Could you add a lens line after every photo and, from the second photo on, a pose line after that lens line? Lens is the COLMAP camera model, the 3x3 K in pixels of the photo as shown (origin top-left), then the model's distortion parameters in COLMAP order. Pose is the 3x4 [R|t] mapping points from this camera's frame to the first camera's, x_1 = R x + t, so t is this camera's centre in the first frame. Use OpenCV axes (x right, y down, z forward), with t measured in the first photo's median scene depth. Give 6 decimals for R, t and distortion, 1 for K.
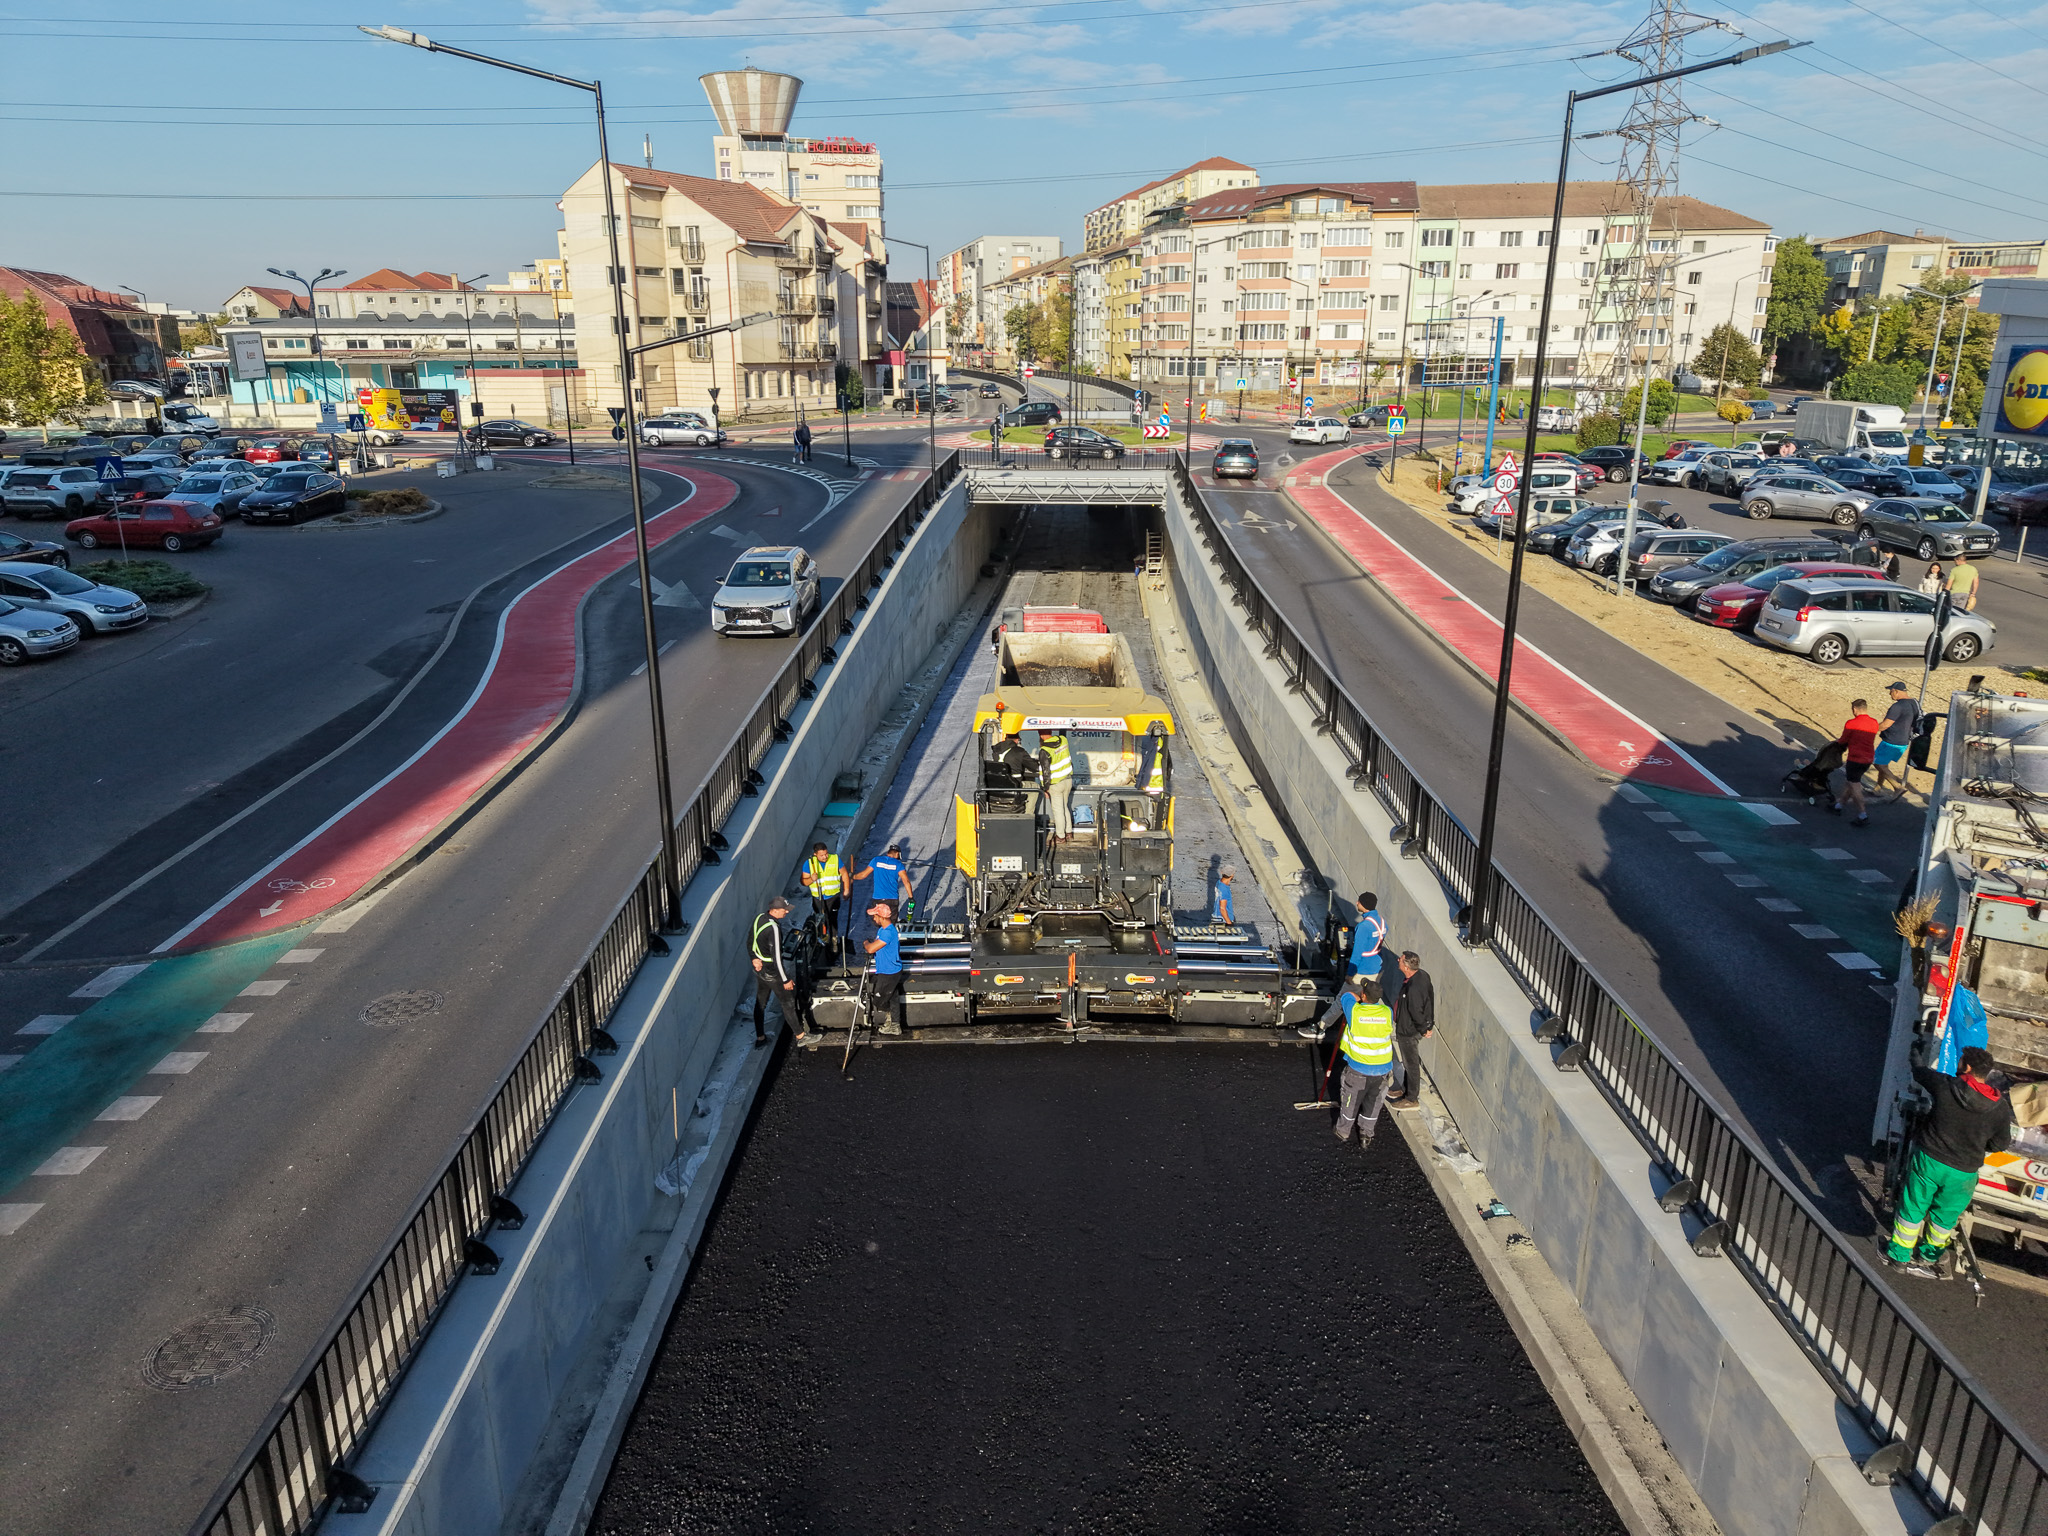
lens RADIAL K [[1371.9, 0, 1014.7], [0, 1371.9, 759.0], [0, 0, 1]] dist [0.009212, -0.020115]
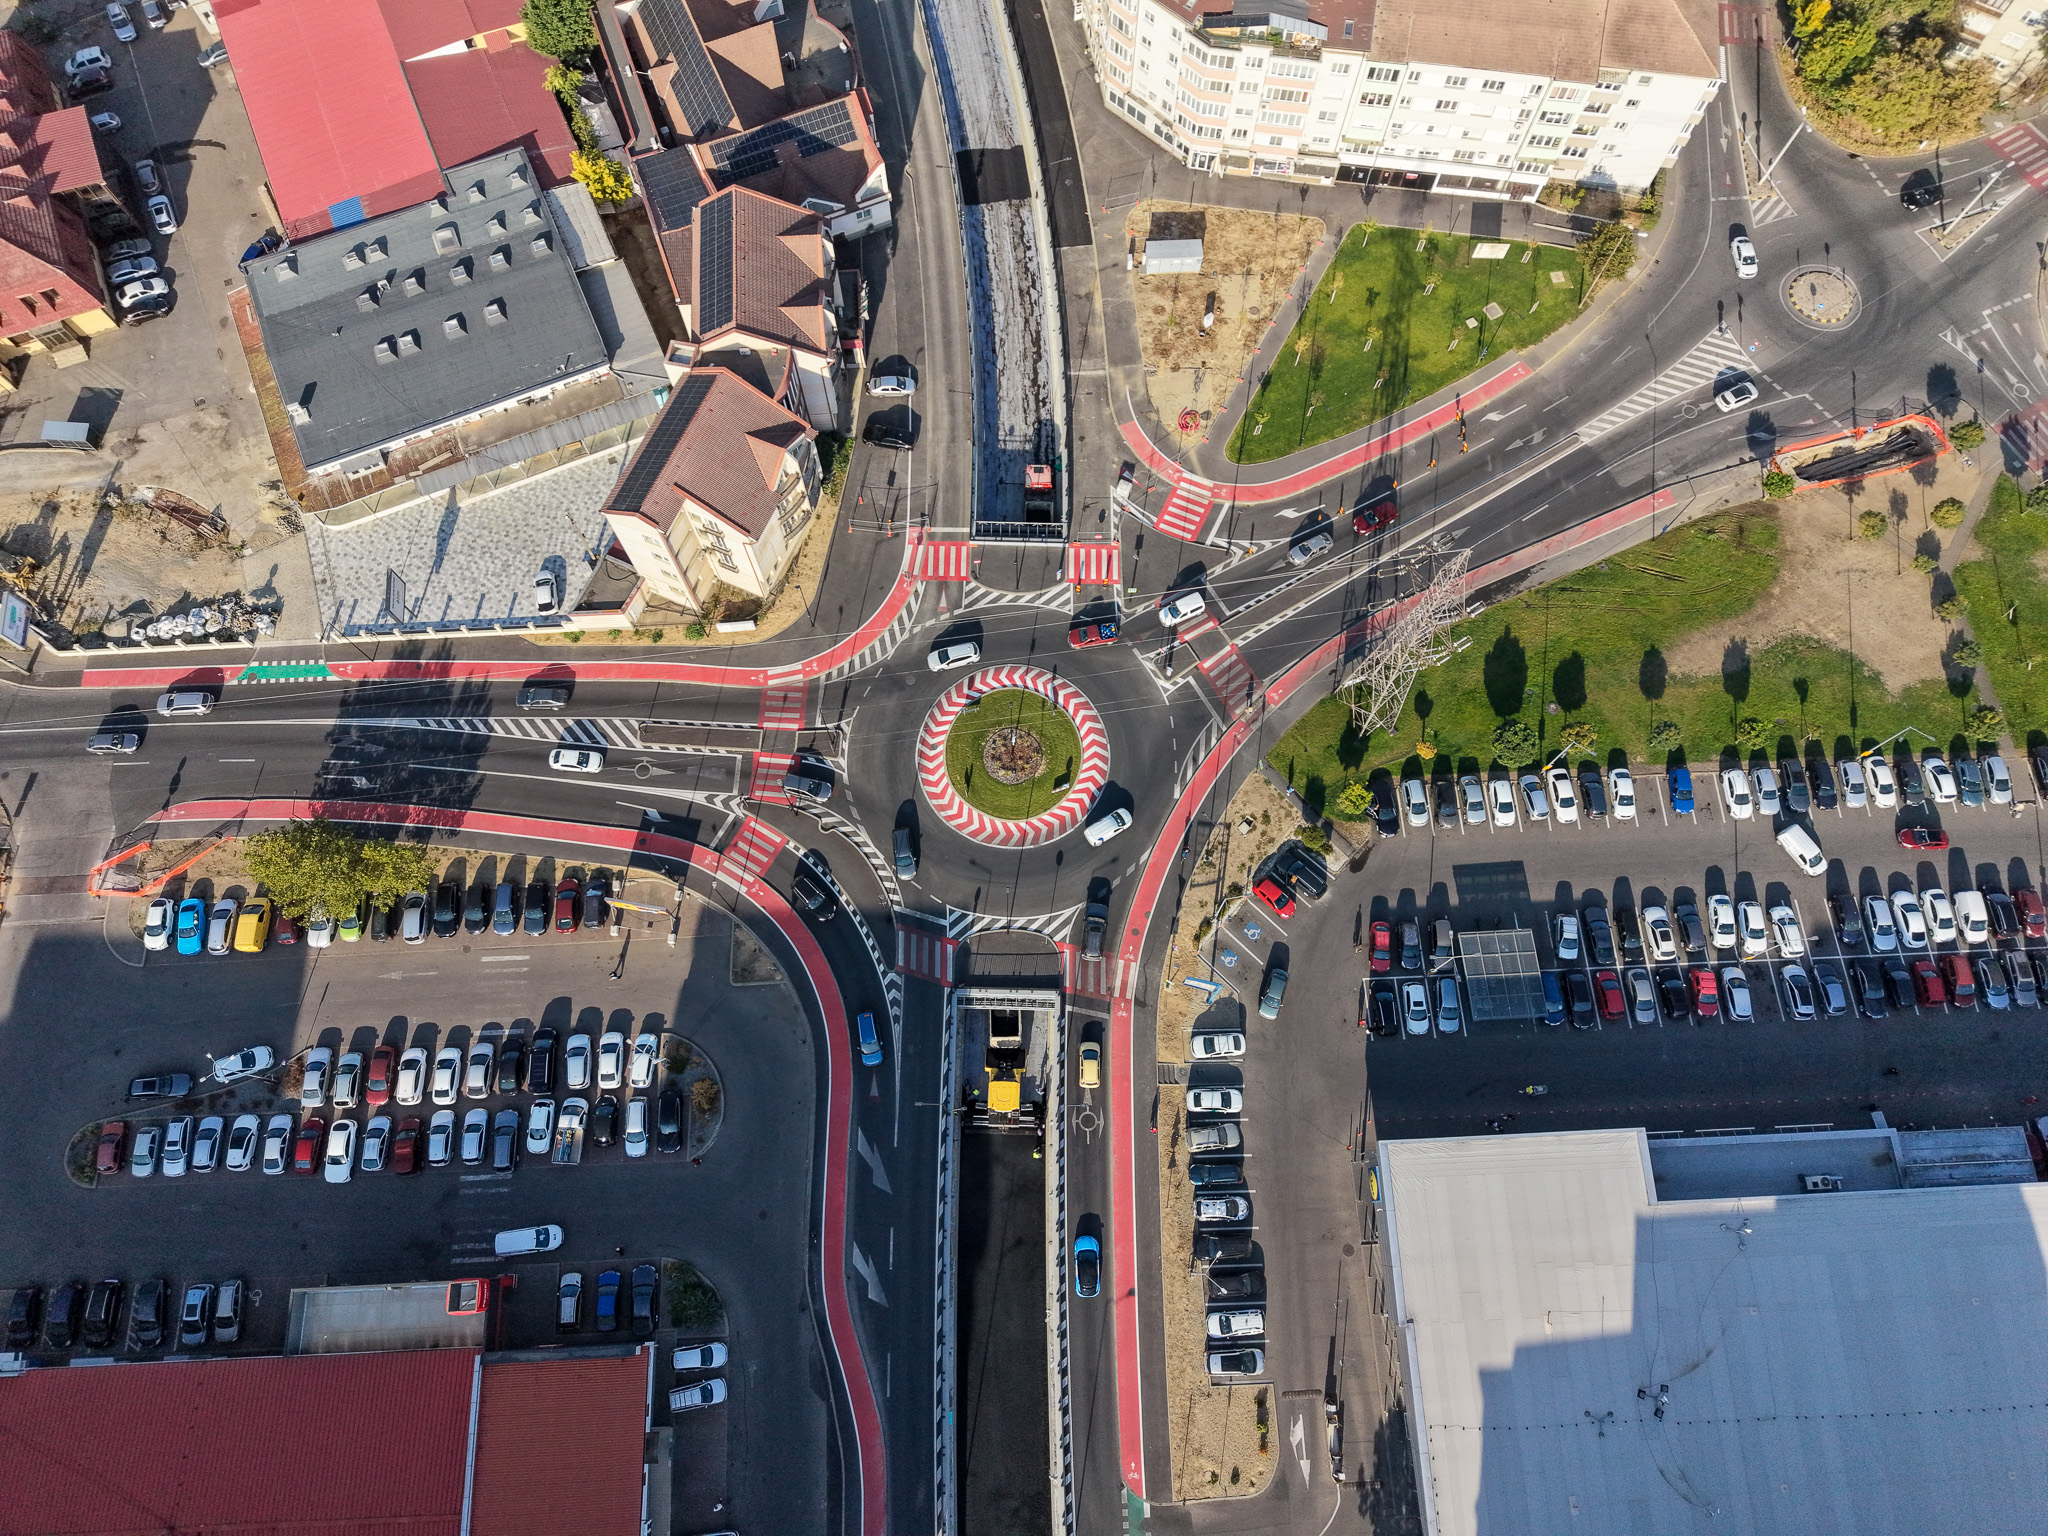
lens RADIAL K [[1371.9, 0, 1021.1], [0, 1371.9, 777.8], [0, 0, 1]] dist [0.009212, -0.020115]
pose [[0.999159, -0.037657, 0.016236, 0.016119], [0.009033, 0.588306, 0.808588, -0.875969], [-0.040001, -0.807761, 0.588151, 0.033006]]
